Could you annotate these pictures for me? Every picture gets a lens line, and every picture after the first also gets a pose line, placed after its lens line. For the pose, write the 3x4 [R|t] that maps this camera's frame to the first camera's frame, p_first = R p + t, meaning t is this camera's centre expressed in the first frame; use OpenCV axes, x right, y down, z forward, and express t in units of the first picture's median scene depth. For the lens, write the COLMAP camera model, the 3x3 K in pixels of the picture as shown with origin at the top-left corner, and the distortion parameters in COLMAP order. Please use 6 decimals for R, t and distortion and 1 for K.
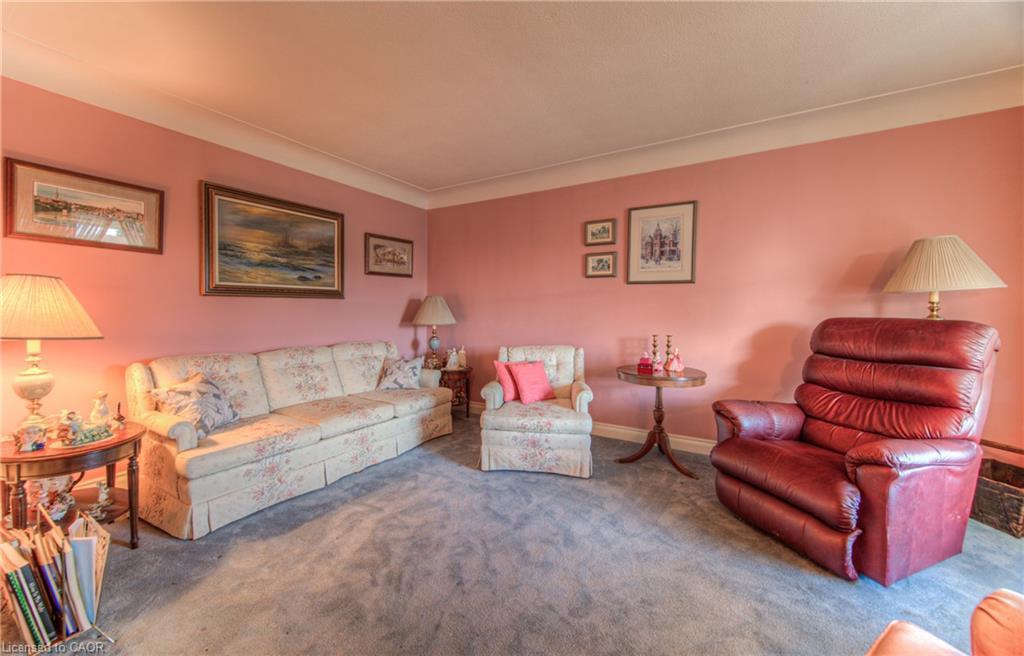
lens RADIAL K [[392.2, 0, 511.5], [0, 392.2, 309.3], [0, 0, 1]] dist [0.000091, -0.000070]
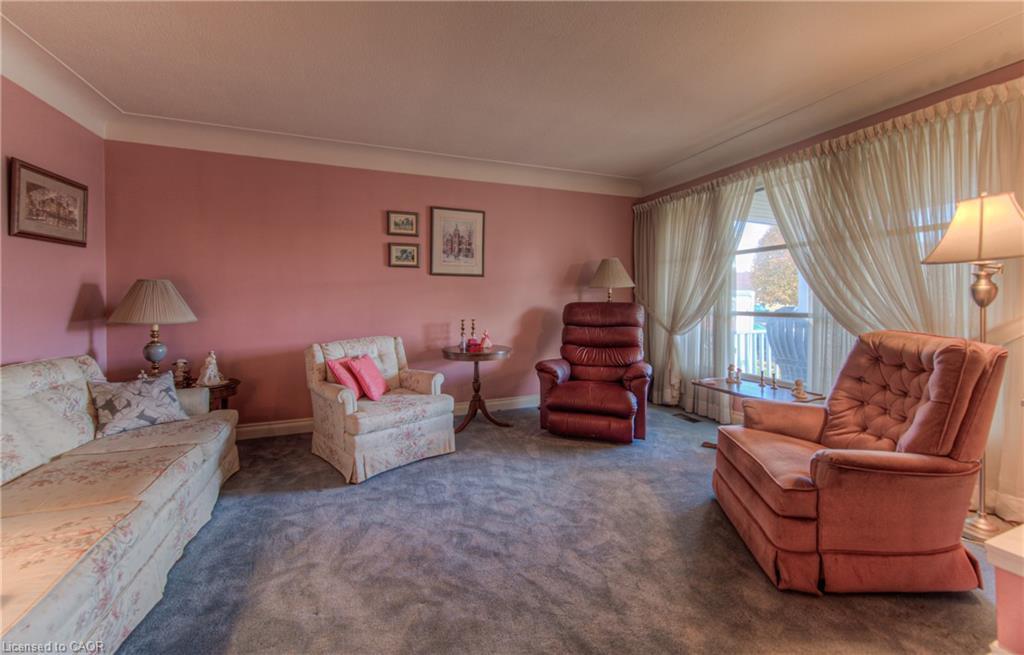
lens RADIAL K [[404.8, 0, 512.3], [0, 404.8, 295.8], [0, 0, 1]] dist [-0.000964, -0.000132]
pose [[0.593163, -0.000132, 0.805082, -0.560984], [0.006861, 0.999964, -0.004891, 0.000617], [-0.805053, 0.008425, 0.593143, 0.173629]]
